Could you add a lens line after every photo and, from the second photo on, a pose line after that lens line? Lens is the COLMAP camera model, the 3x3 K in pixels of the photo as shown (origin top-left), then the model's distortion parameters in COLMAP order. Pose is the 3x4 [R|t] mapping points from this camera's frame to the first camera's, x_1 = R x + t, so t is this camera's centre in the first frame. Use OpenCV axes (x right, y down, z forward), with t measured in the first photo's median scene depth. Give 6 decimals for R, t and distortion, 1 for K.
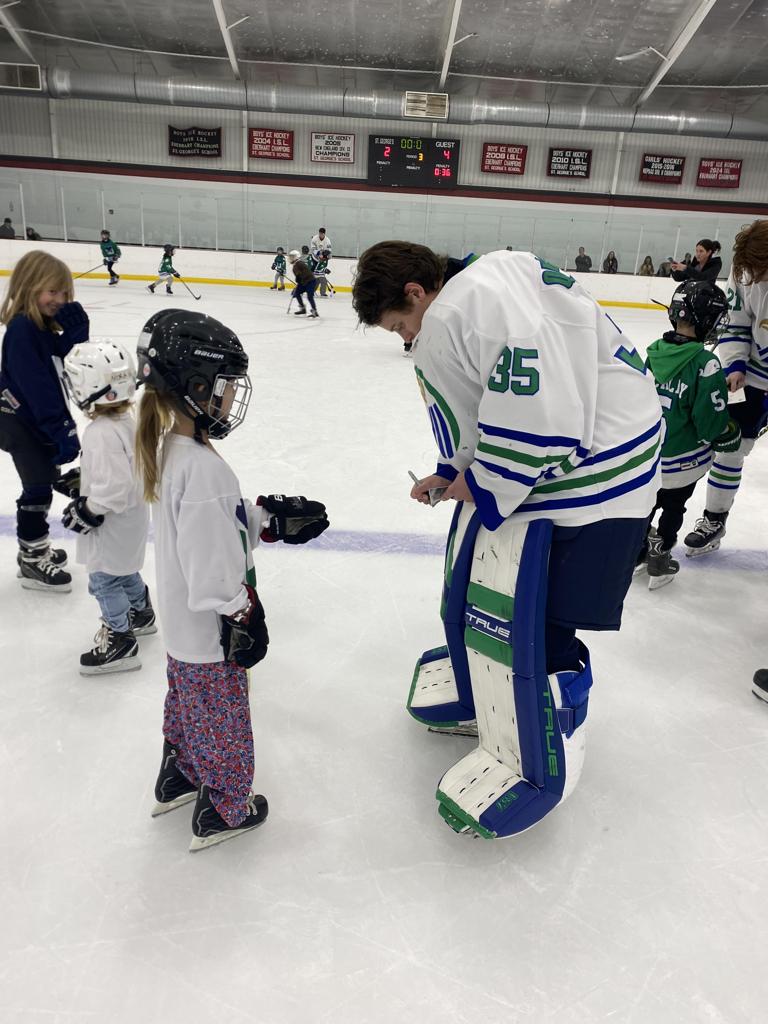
lens RADIAL K [[783.9, 0, 381.4], [0, 783.9, 514.7], [0, 0, 1]] dist [0.023661, -0.000127]
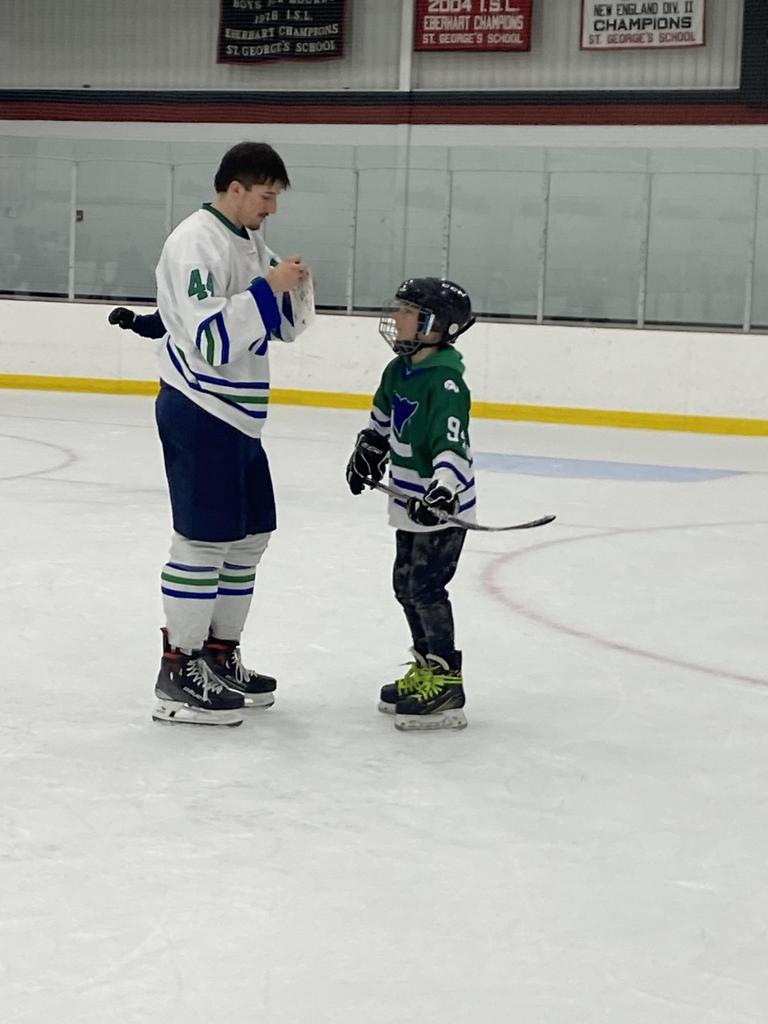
lens RADIAL K [[2967.4, 0, 384.3], [0, 2967.4, 512.0], [0, 0, 1]] dist [0.221068, 0.000000]
pose [[0.814428, 0.024052, -0.579765, 0.582445], [-0.183236, 0.958677, -0.217630, 0.023529], [0.550573, 0.283478, 0.785181, 0.029901]]
